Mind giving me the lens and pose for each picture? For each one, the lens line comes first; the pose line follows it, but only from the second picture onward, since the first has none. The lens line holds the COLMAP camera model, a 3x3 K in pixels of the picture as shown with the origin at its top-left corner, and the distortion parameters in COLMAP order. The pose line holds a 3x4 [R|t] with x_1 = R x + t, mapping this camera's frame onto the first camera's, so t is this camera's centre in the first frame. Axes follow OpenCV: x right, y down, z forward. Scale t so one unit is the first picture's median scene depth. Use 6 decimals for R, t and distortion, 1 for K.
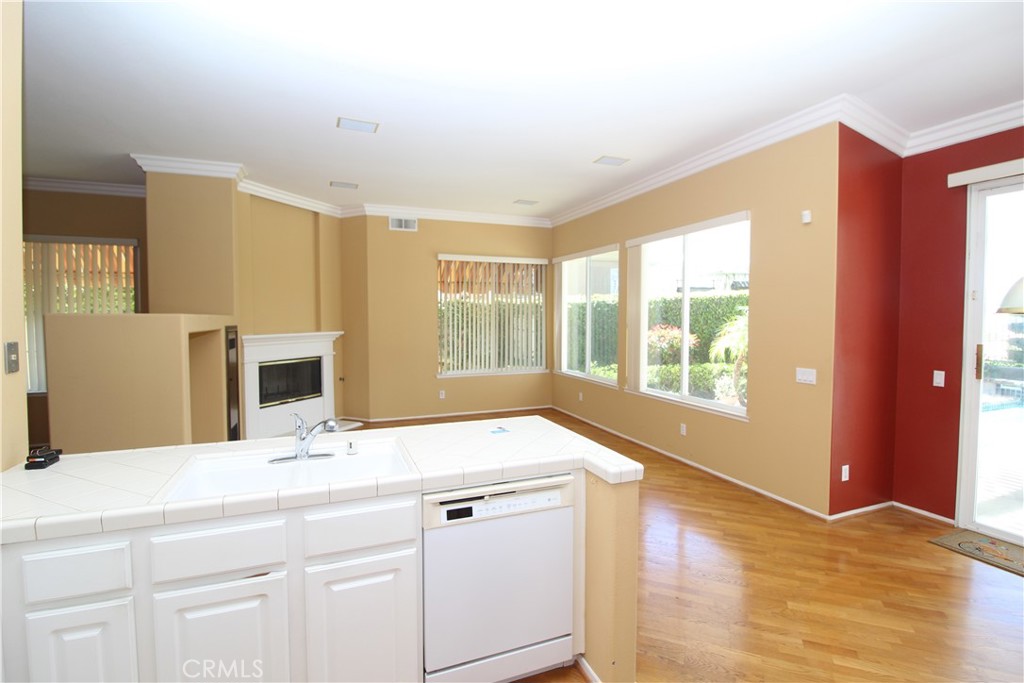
lens RADIAL K [[472.3, 0, 514.1], [0, 472.3, 332.9], [0, 0, 1]] dist [0.000208, -0.016441]
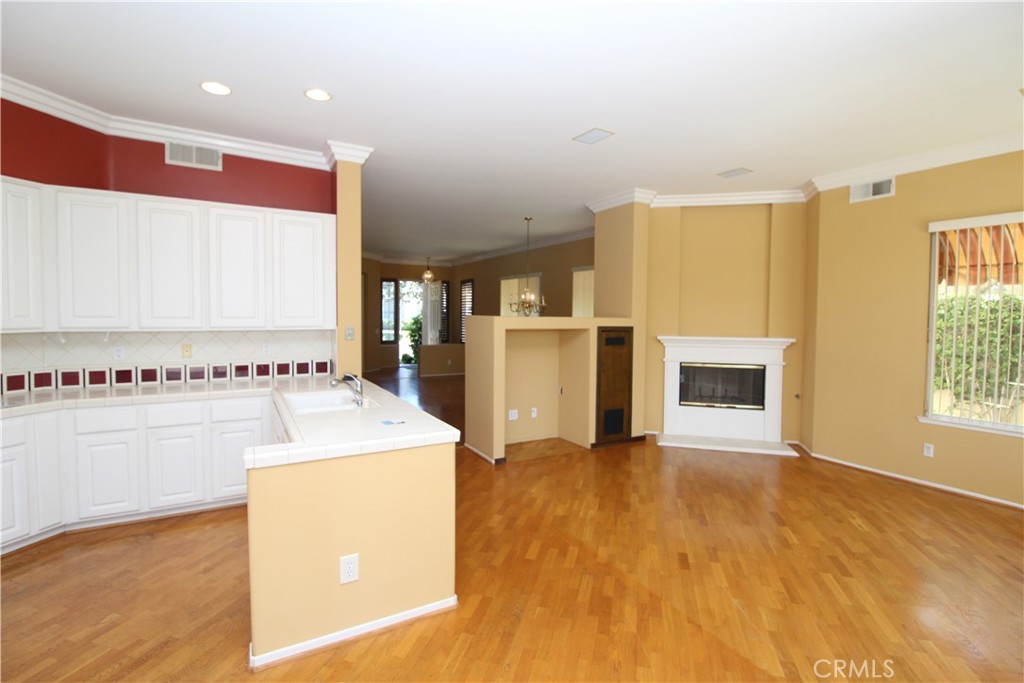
lens RADIAL K [[472.3, 0, 514.1], [0, 472.3, 332.9], [0, 0, 1]] dist [0.000208, -0.016441]
pose [[0.139596, 0.041558, -0.989336, 0.383997], [-0.045966, 0.998314, 0.035449, -0.020061], [0.989141, 0.040527, 0.141271, 0.385757]]
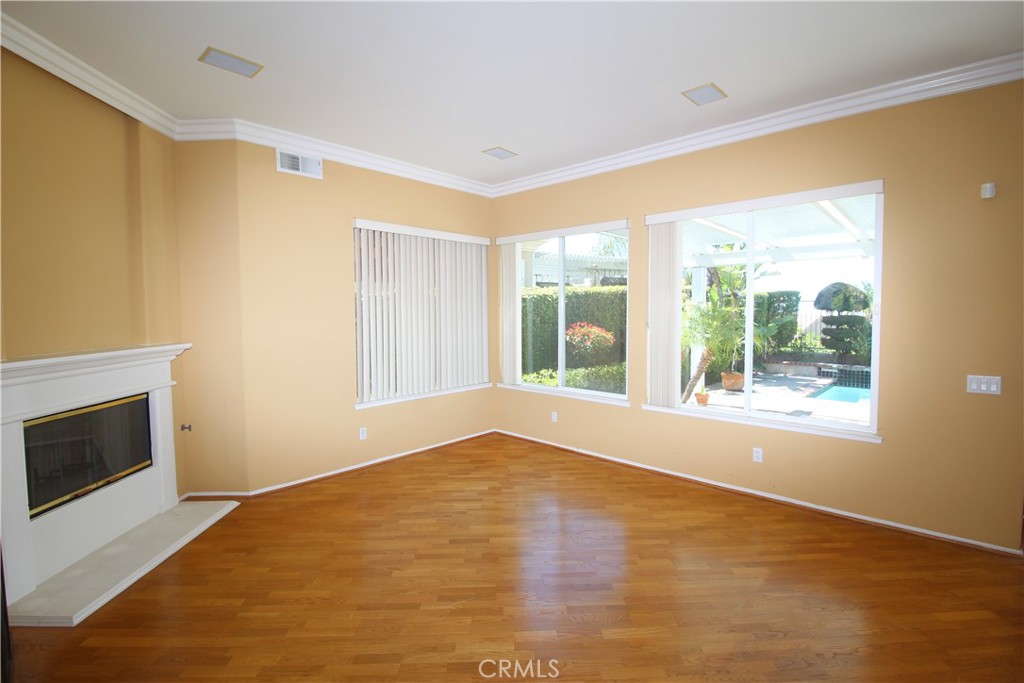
lens RADIAL K [[472.3, 0, 514.1], [0, 472.3, 332.9], [0, 0, 1]] dist [0.000208, -0.016441]
pose [[0.905554, -0.024116, 0.423544, -0.246548], [0.020736, 0.999706, 0.012588, -0.014323], [-0.423723, -0.002617, 0.905788, 0.326927]]
